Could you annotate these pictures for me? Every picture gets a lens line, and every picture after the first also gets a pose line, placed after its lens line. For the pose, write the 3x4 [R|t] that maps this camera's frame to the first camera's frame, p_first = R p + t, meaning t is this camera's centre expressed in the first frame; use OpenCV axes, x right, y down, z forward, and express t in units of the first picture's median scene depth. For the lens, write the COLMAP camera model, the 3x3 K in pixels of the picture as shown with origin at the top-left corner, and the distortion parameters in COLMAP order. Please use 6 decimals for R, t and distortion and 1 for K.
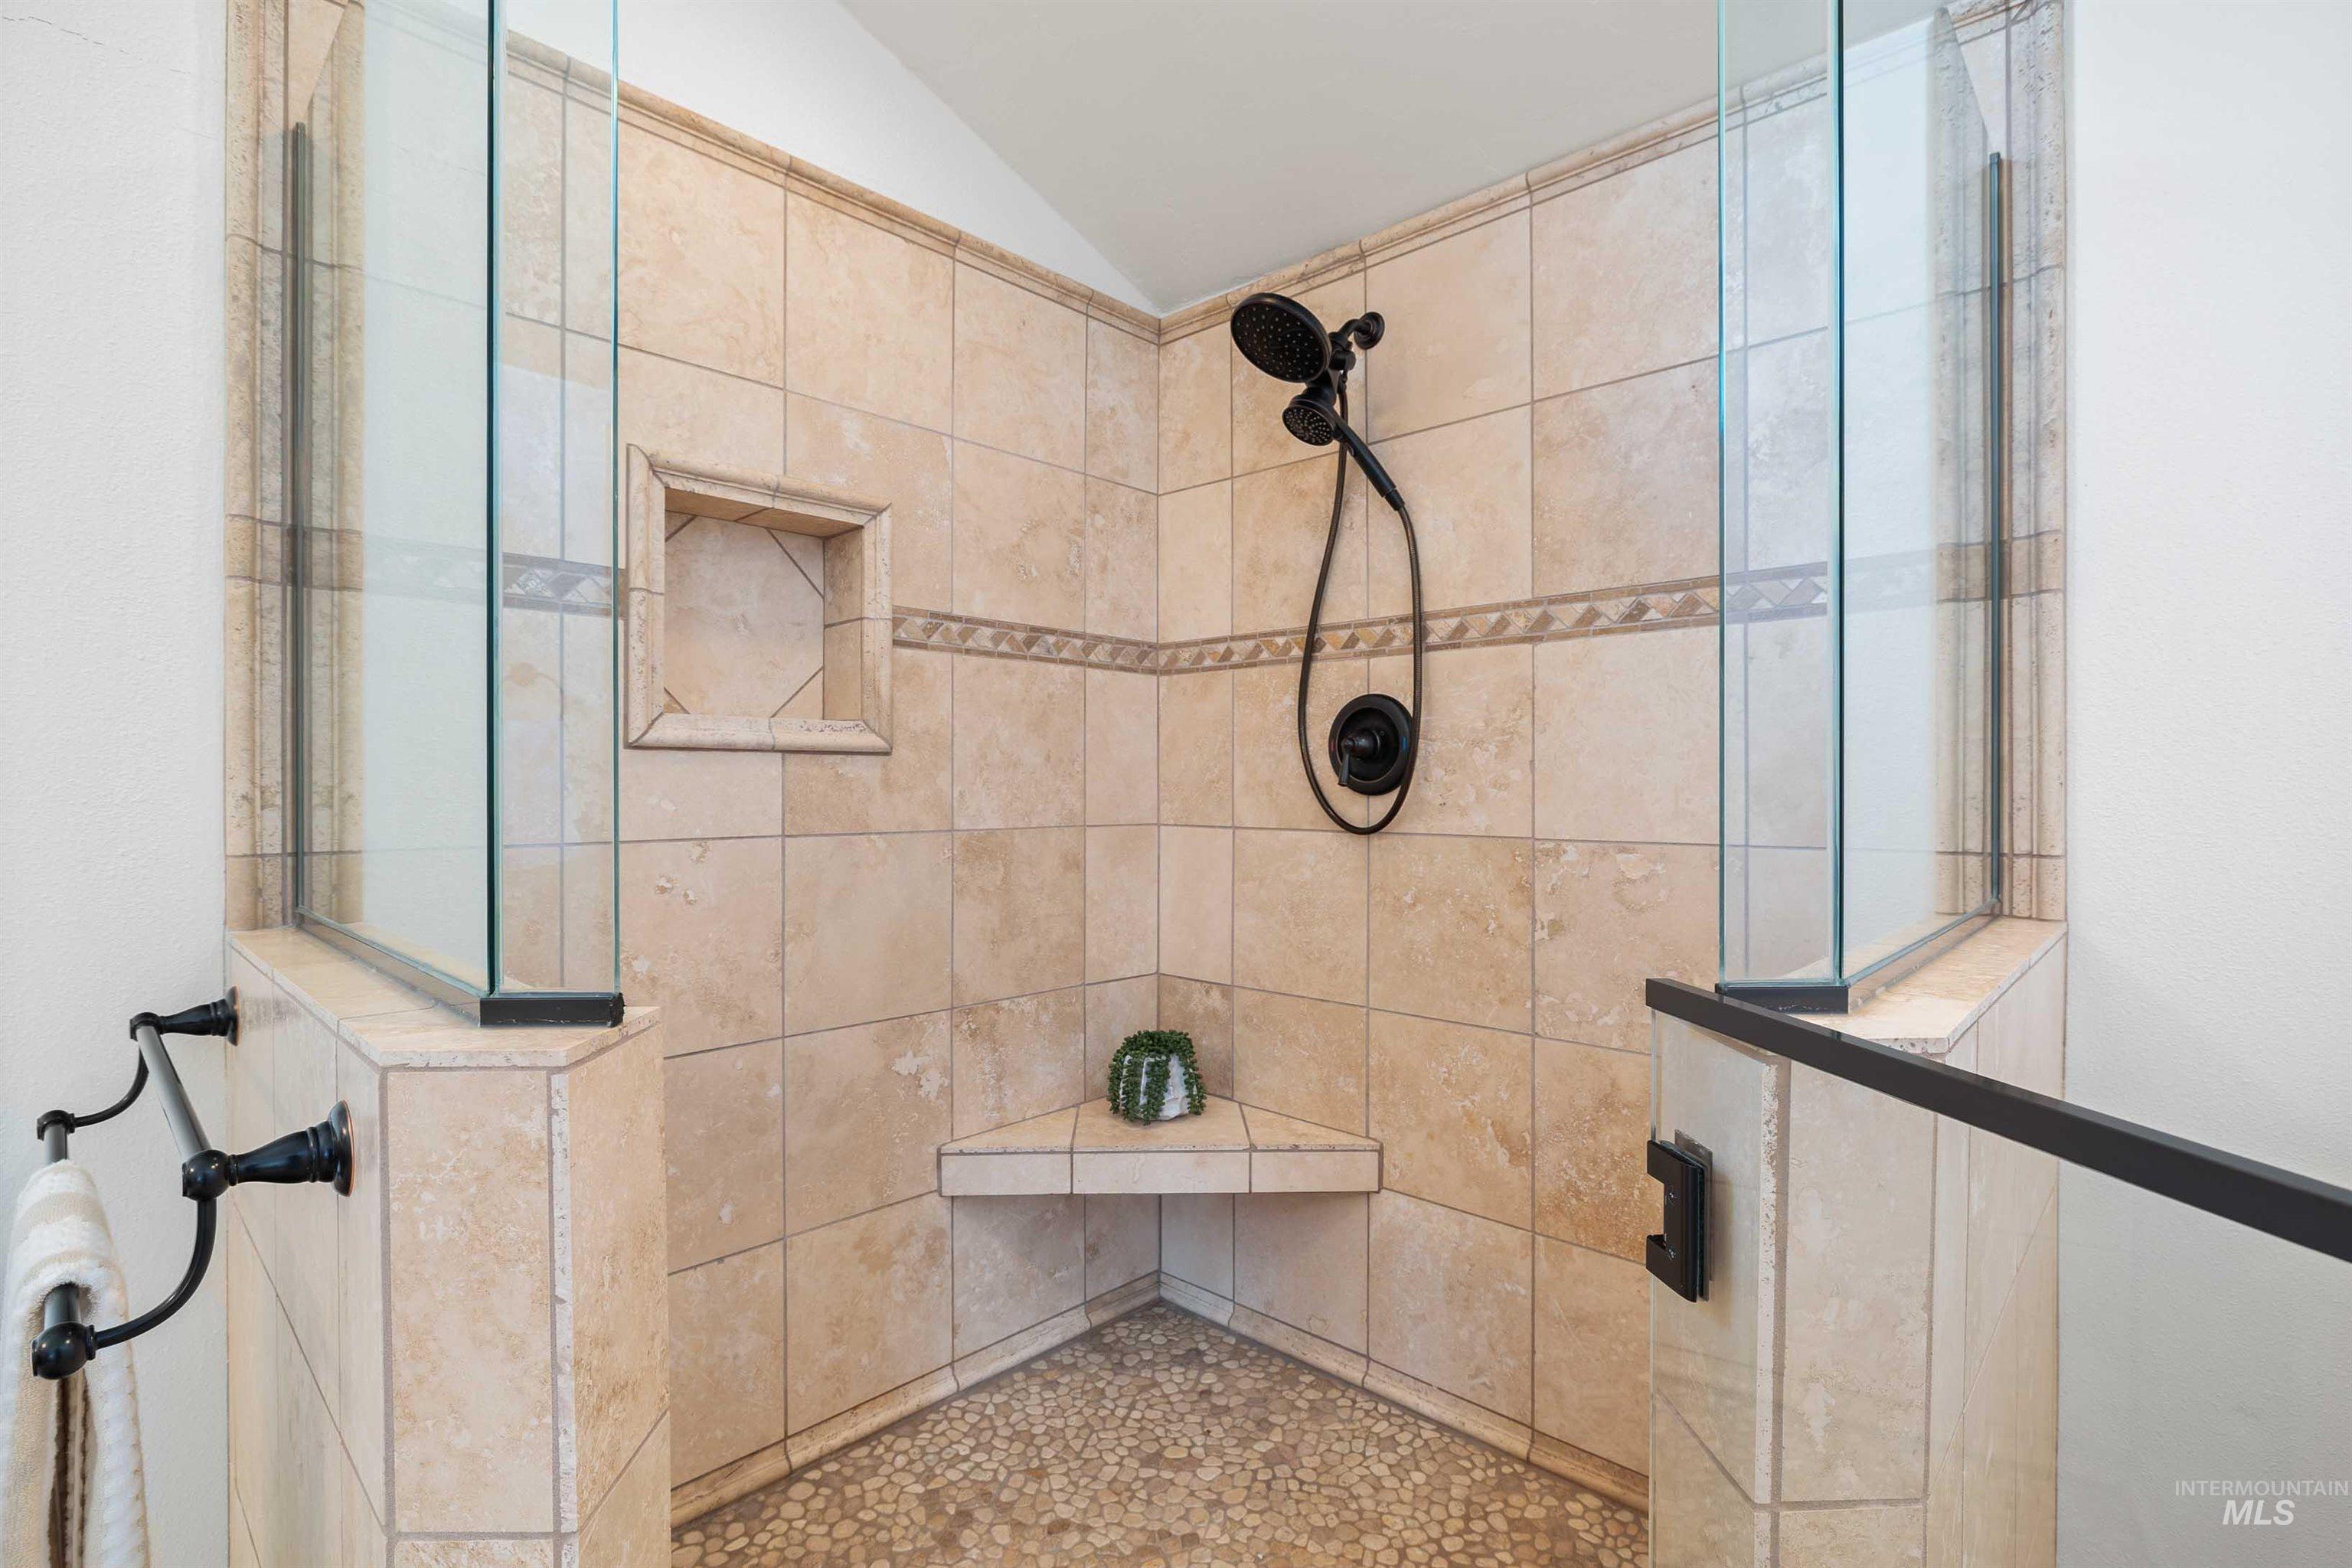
lens RADIAL K [[1099.7, 0, 1174.5], [0, 1099.7, 777.9], [0, 0, 1]] dist [0.000390, 0.000039]
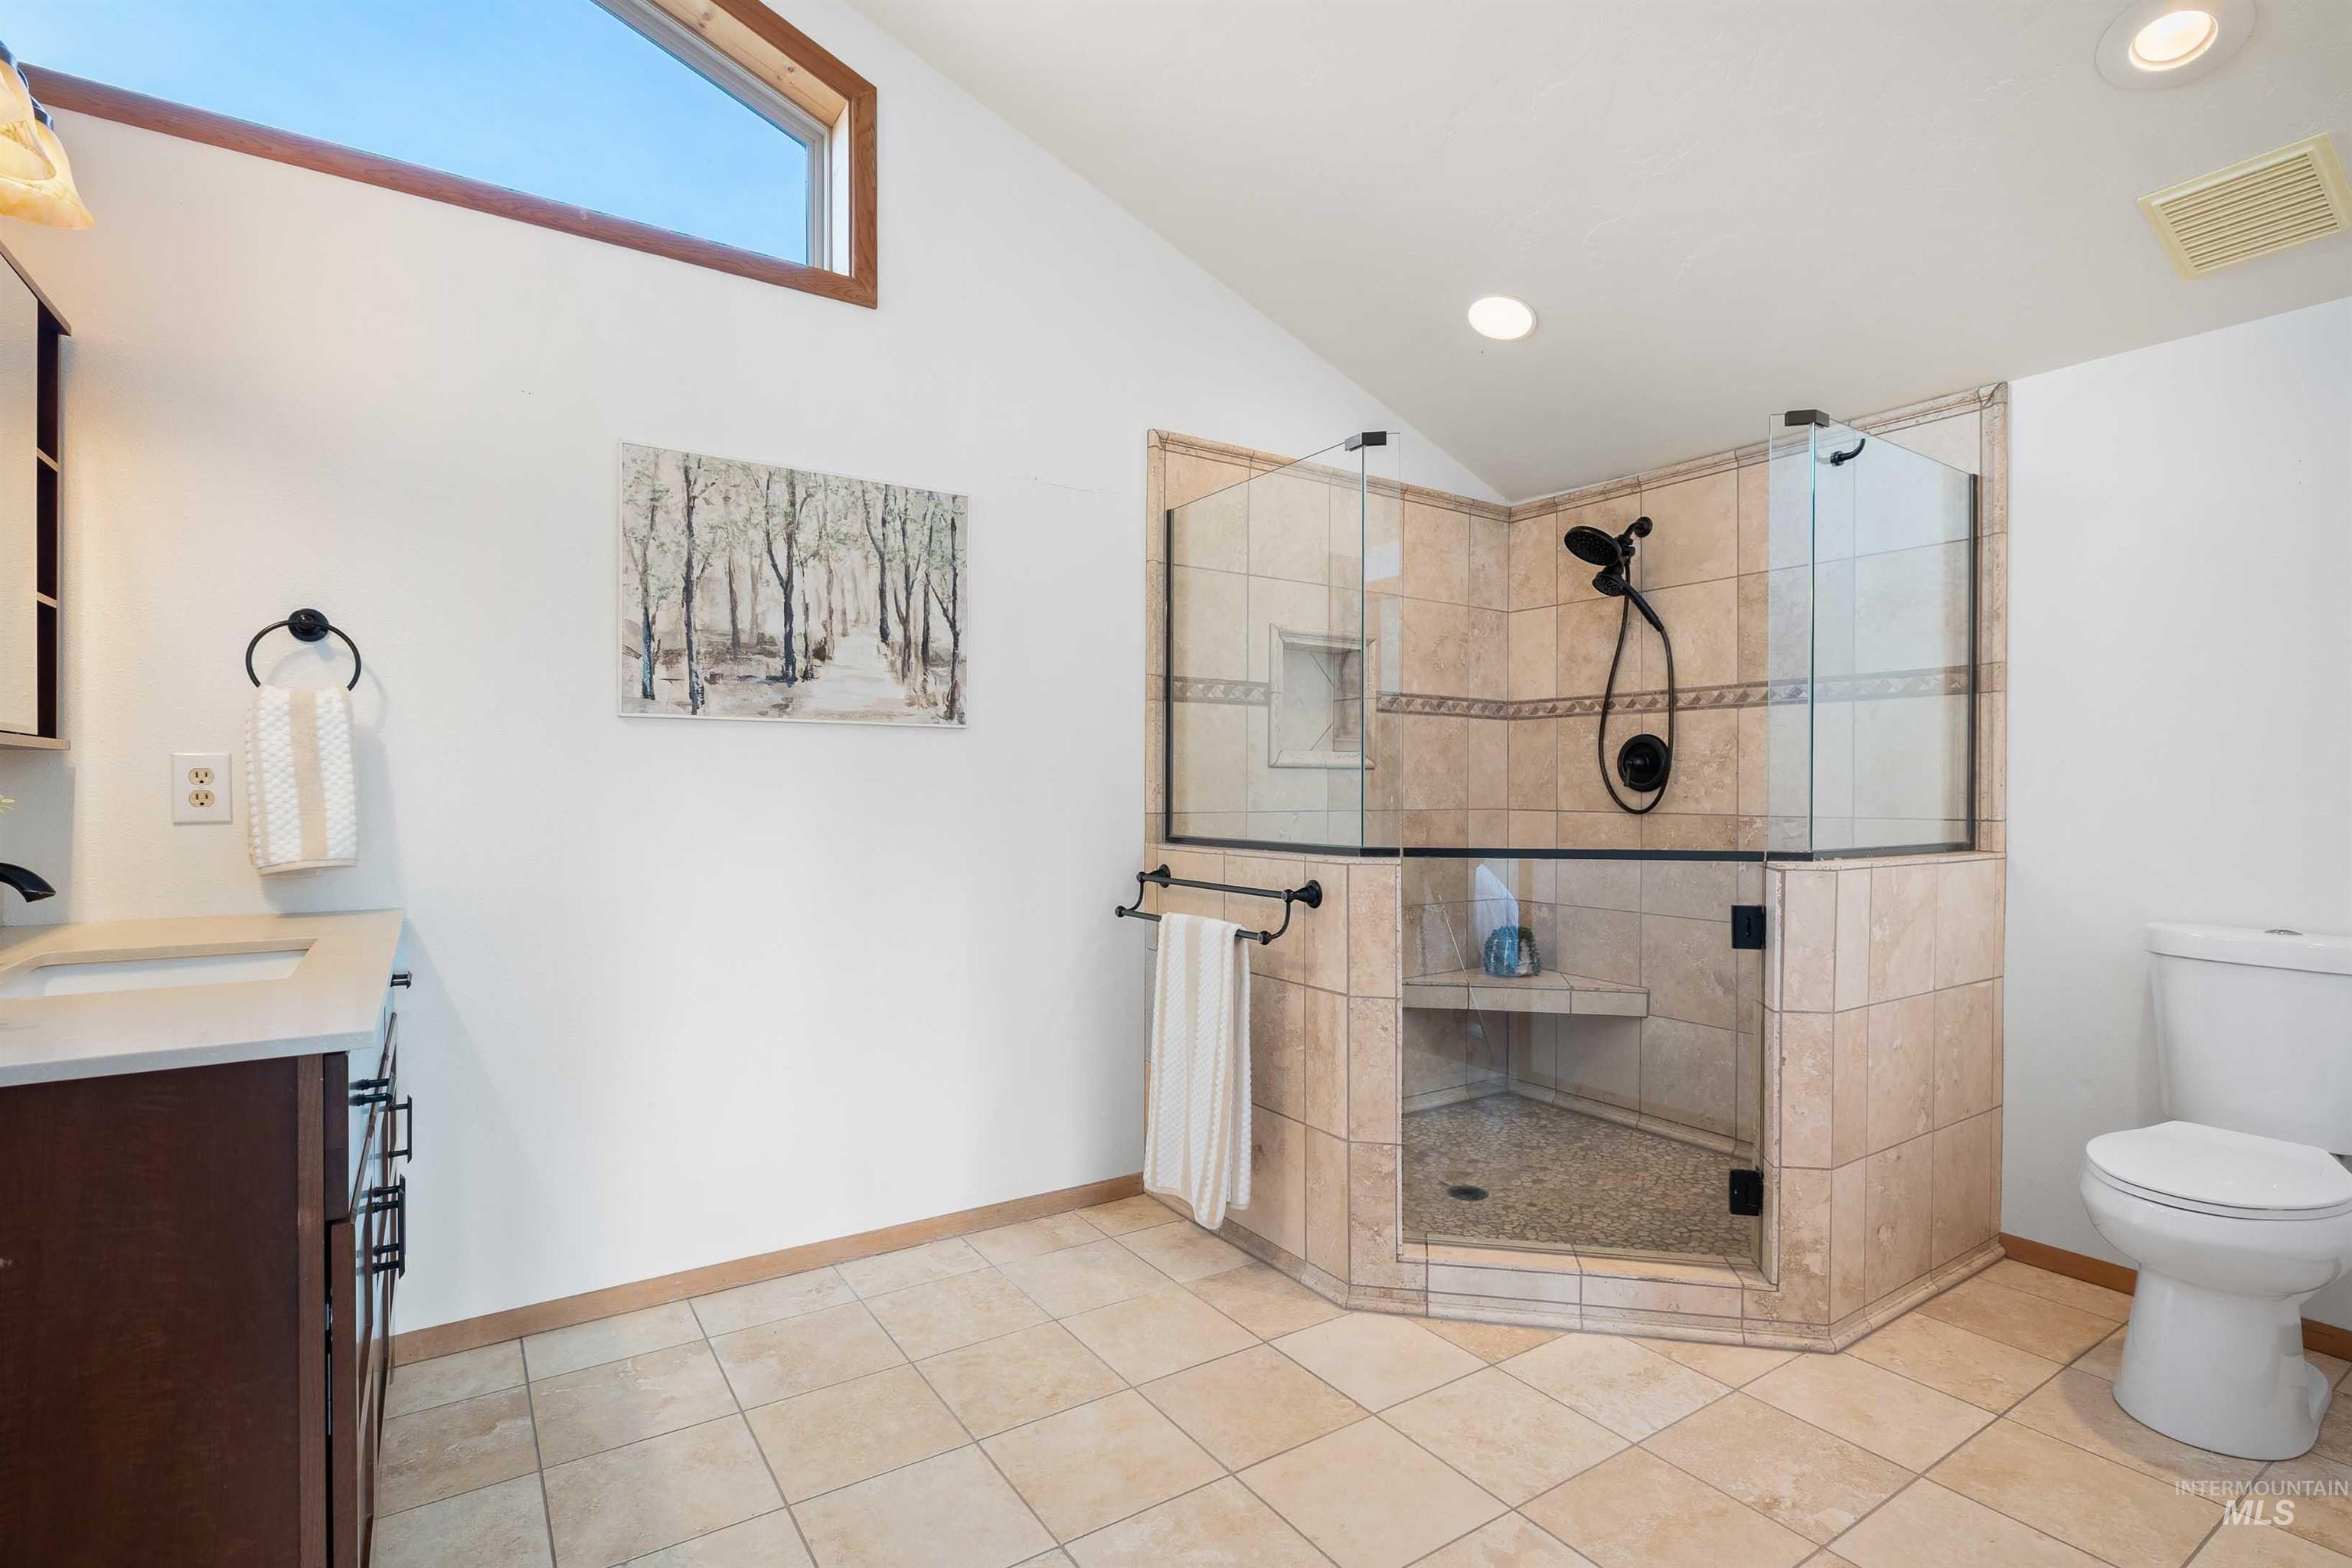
lens RADIAL K [[1119.4, 0, 1184.6], [0, 1119.4, 789.1], [0, 0, 1]] dist [-0.002795, -0.000030]
pose [[0.978166, 0.002730, -0.207807, -0.170473], [-0.001214, 0.999972, 0.007420, -0.000776], [0.207821, -0.007005, 0.978142, -0.922027]]
